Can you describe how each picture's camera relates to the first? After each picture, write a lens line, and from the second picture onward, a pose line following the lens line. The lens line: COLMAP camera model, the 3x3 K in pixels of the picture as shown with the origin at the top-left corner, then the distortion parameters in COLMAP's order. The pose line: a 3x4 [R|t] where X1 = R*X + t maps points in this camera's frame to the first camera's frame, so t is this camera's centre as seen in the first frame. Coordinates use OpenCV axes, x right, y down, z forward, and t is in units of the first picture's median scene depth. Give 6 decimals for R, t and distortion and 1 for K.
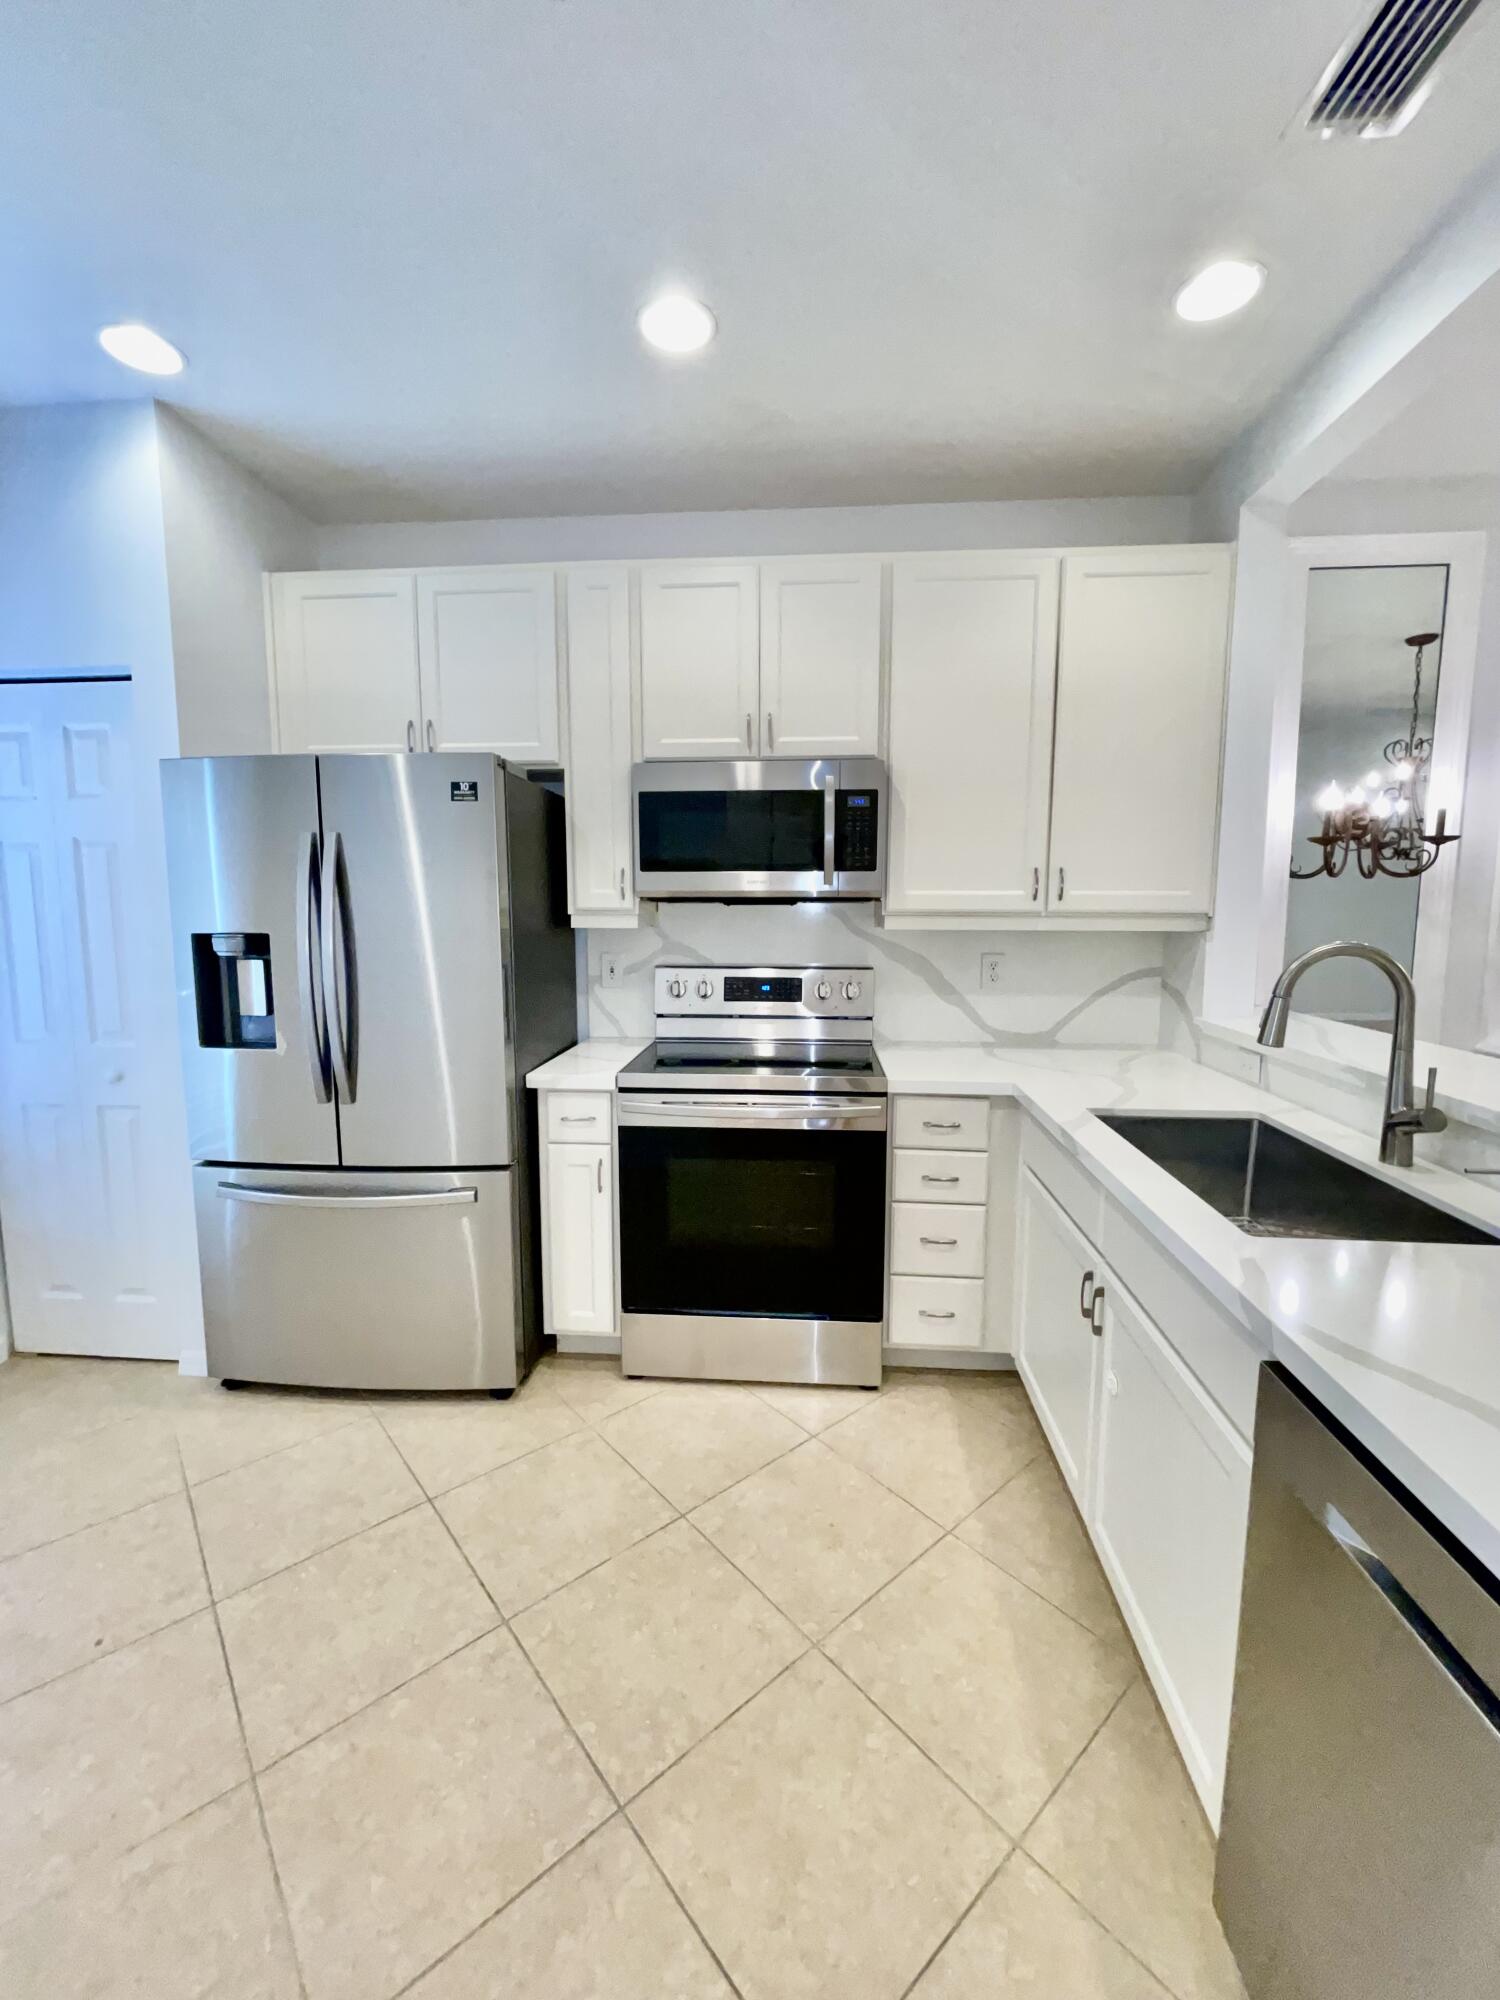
lens RADIAL K [[805.2, 0, 742.0], [0, 805.2, 988.9], [0, 0, 1]] dist [0.001156, 0.000177]
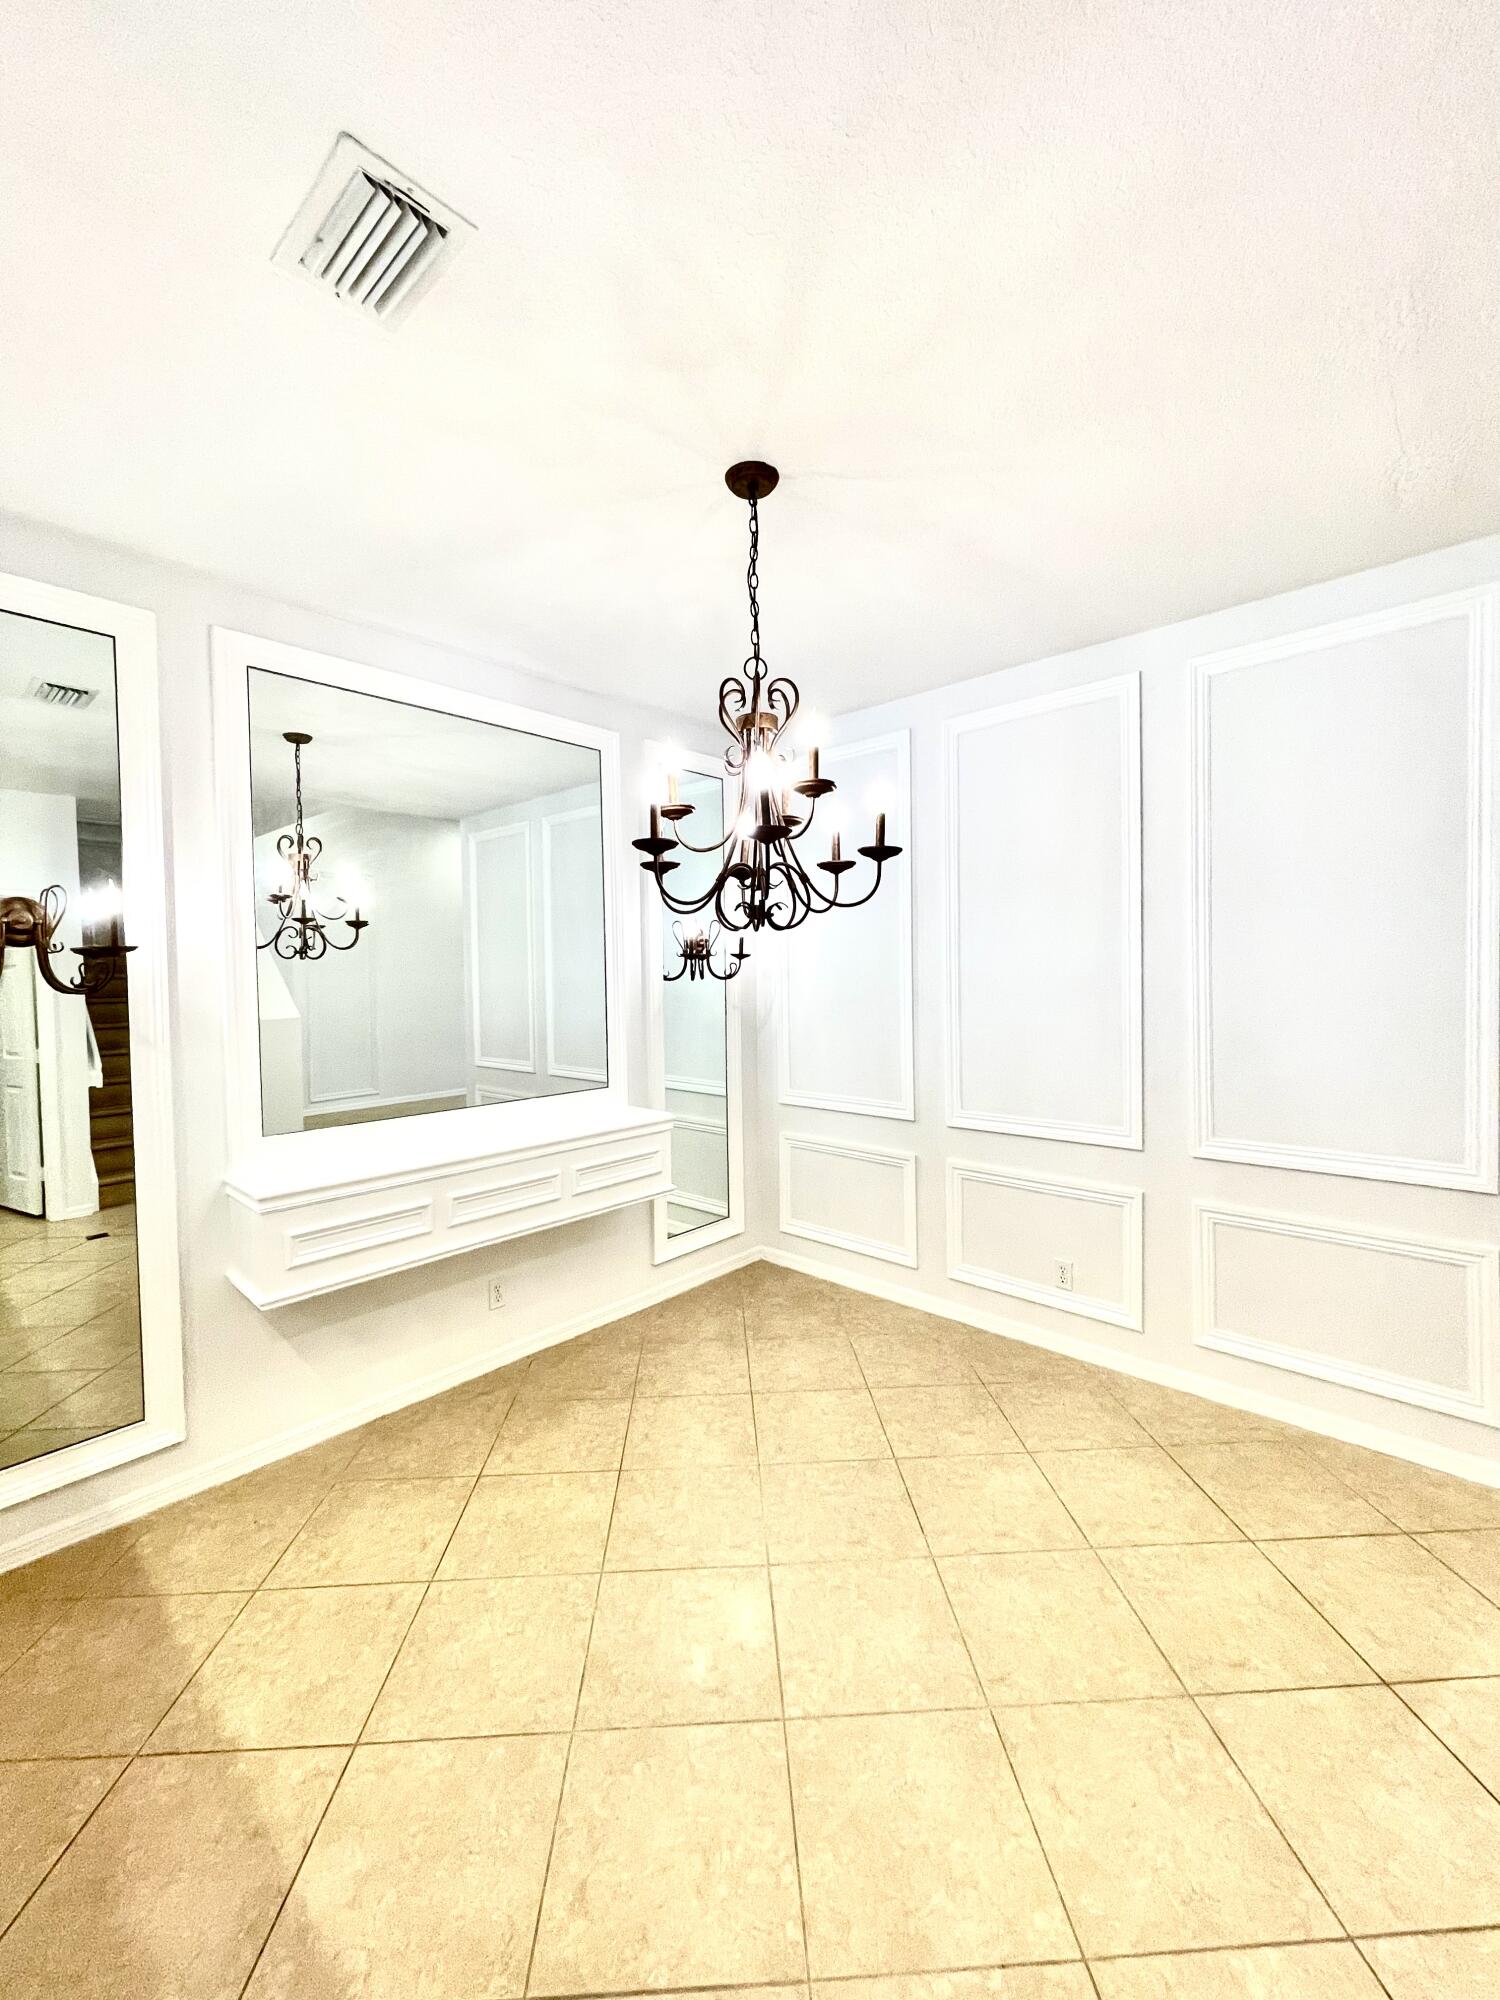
lens RADIAL K [[815.3, 0, 750.6], [0, 815.3, 977.8], [0, 0, 1]] dist [-0.001331, -0.000289]
pose [[0.607697, -0.021560, 0.793876, 0.633534], [0.102243, 0.993437, -0.051286, -0.047709], [-0.787560, 0.112335, 0.605913, -0.038681]]
